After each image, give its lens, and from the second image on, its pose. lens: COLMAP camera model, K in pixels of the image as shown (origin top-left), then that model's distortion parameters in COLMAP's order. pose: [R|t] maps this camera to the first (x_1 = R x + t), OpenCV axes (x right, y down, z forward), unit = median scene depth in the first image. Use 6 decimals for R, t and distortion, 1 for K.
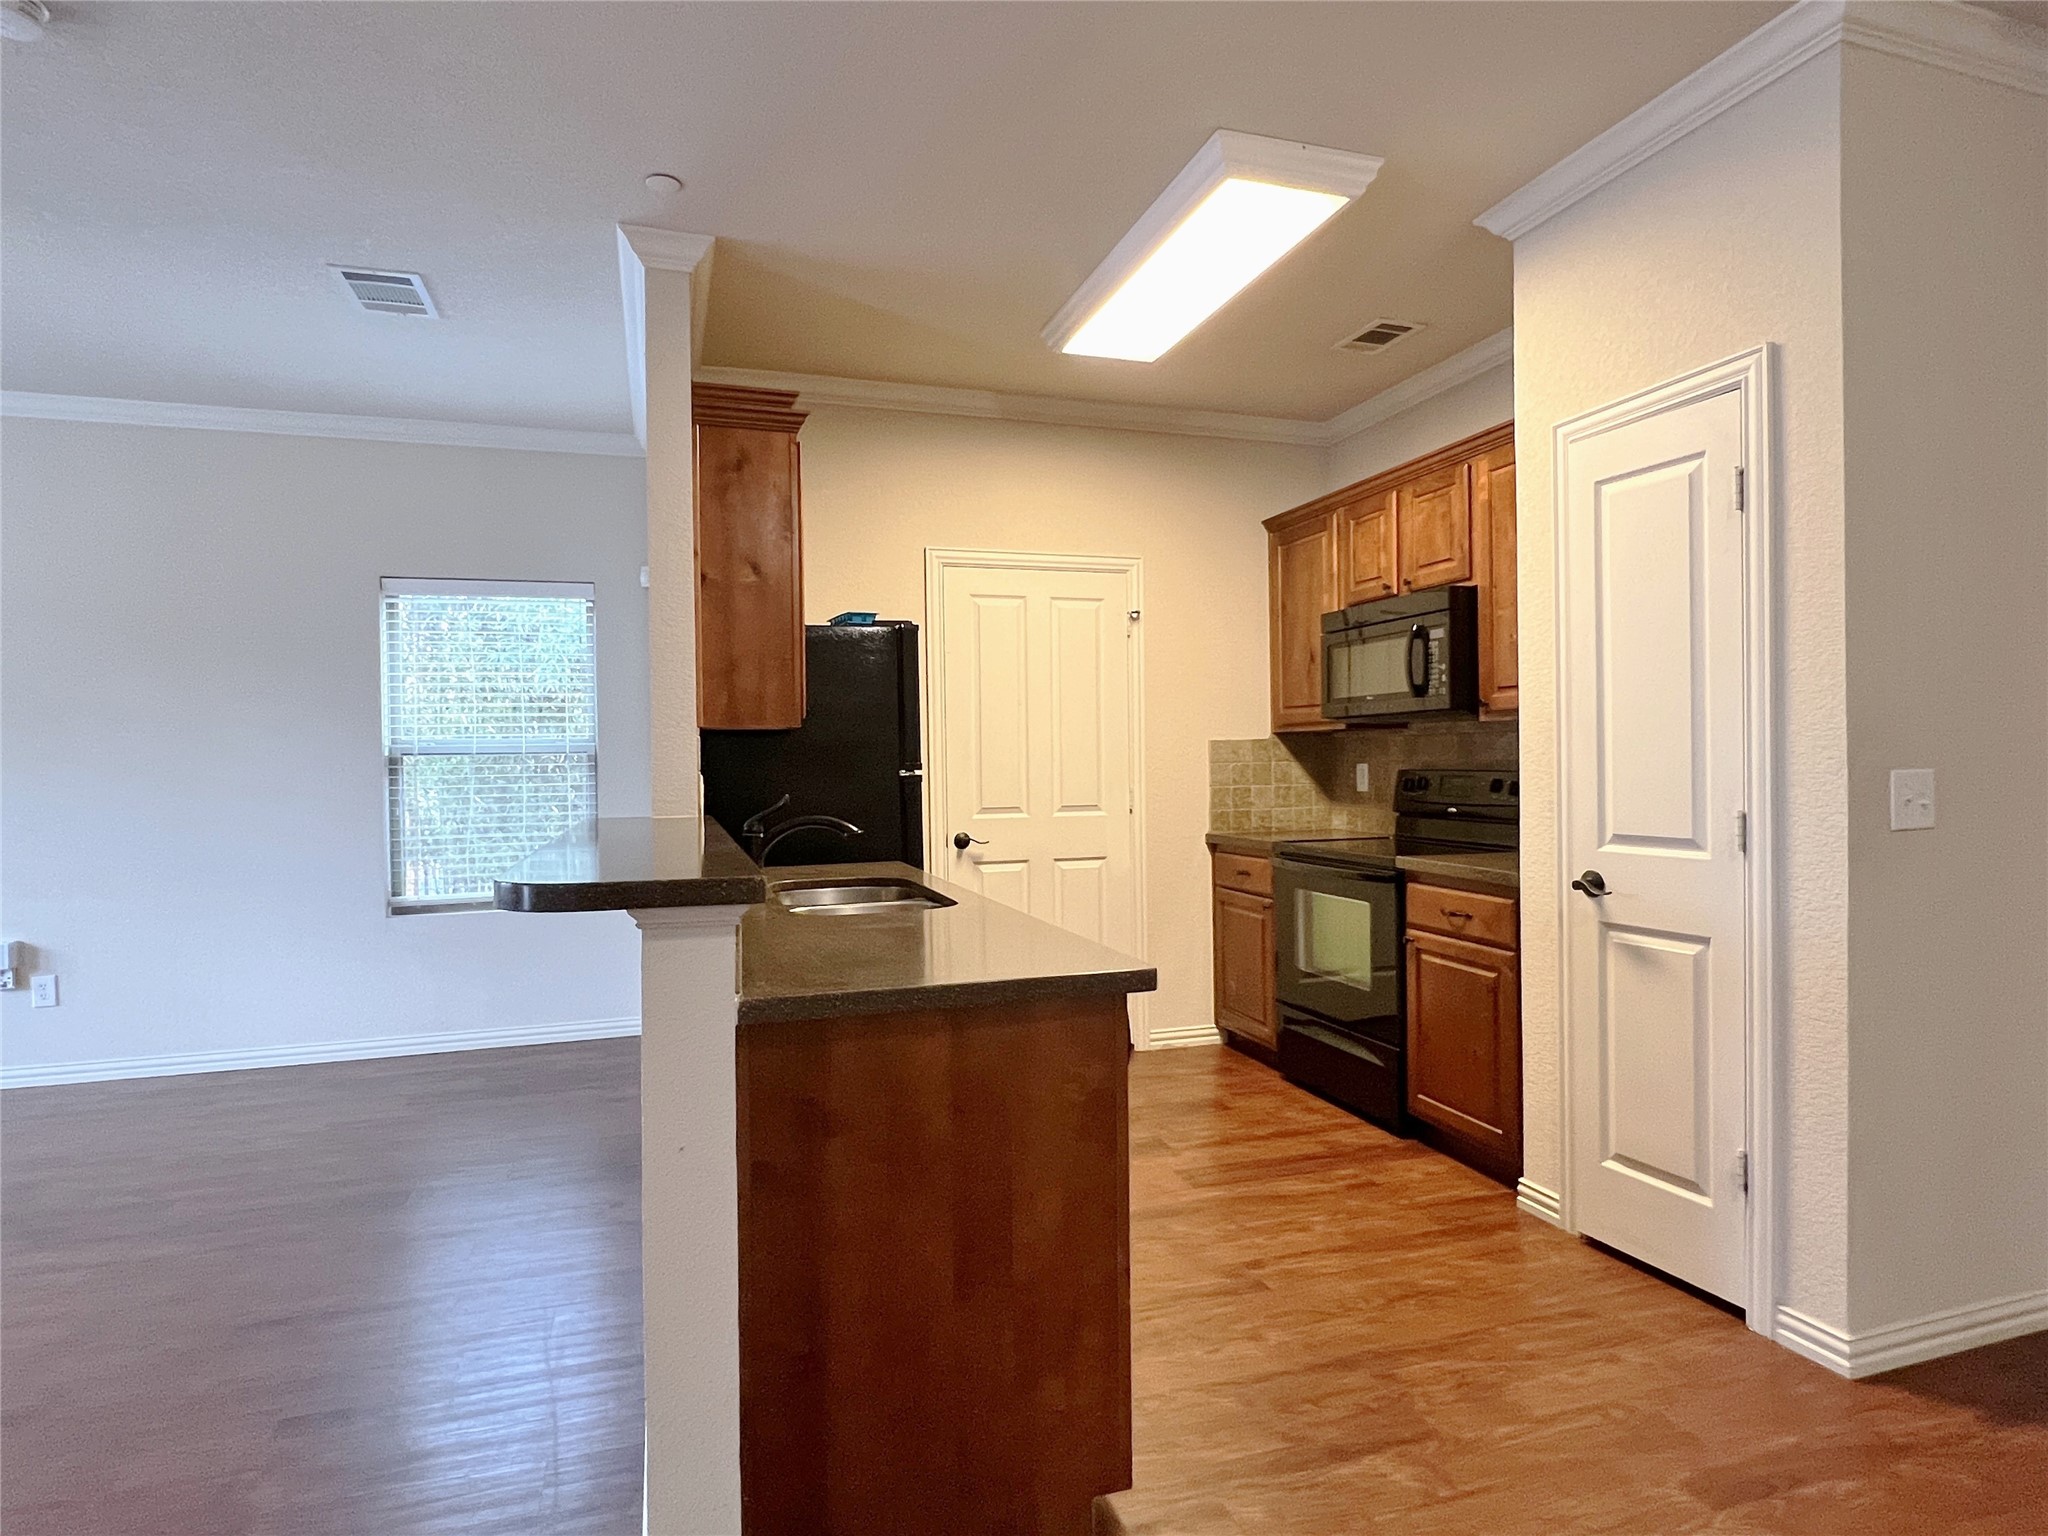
lens RADIAL K [[1105.4, 0, 1012.0], [0, 1105.4, 771.6], [0, 0, 1]] dist [0.000087, -0.000947]
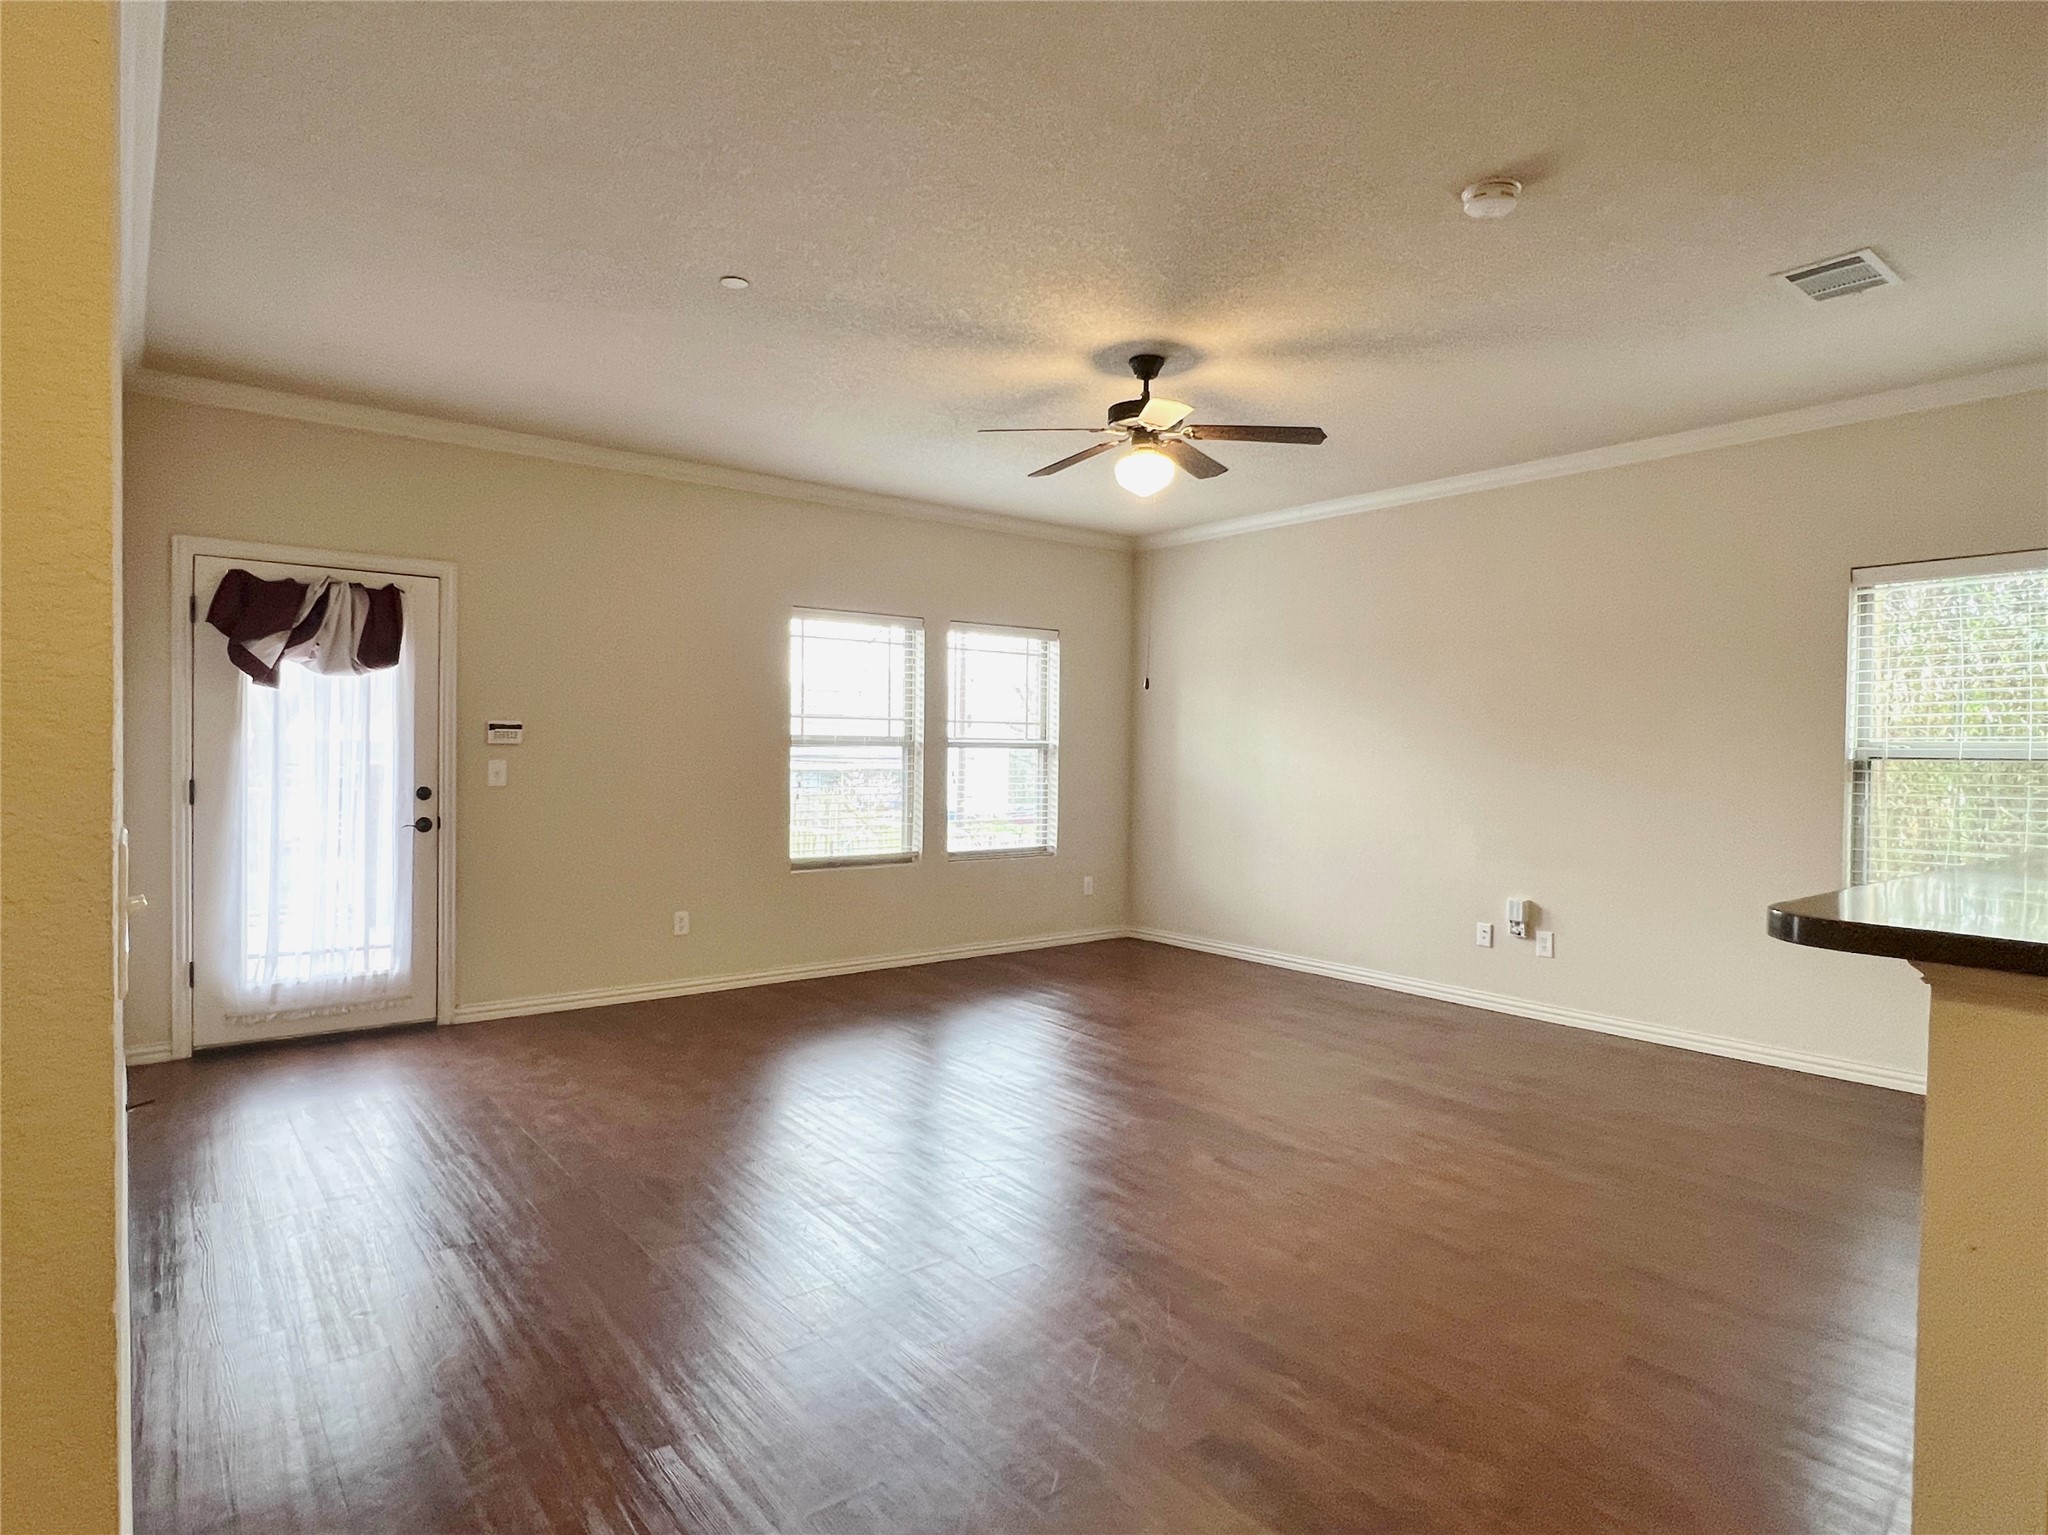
lens RADIAL K [[1127.8, 0, 1015.2], [0, 1127.8, 769.8], [0, 0, 1]] dist [-0.002518, -0.001489]
pose [[0.355442, 0.033131, -0.934111, 0.101232], [-0.027237, 0.999314, 0.025079, -0.013491], [0.934301, 0.016528, 0.356101, -0.003447]]
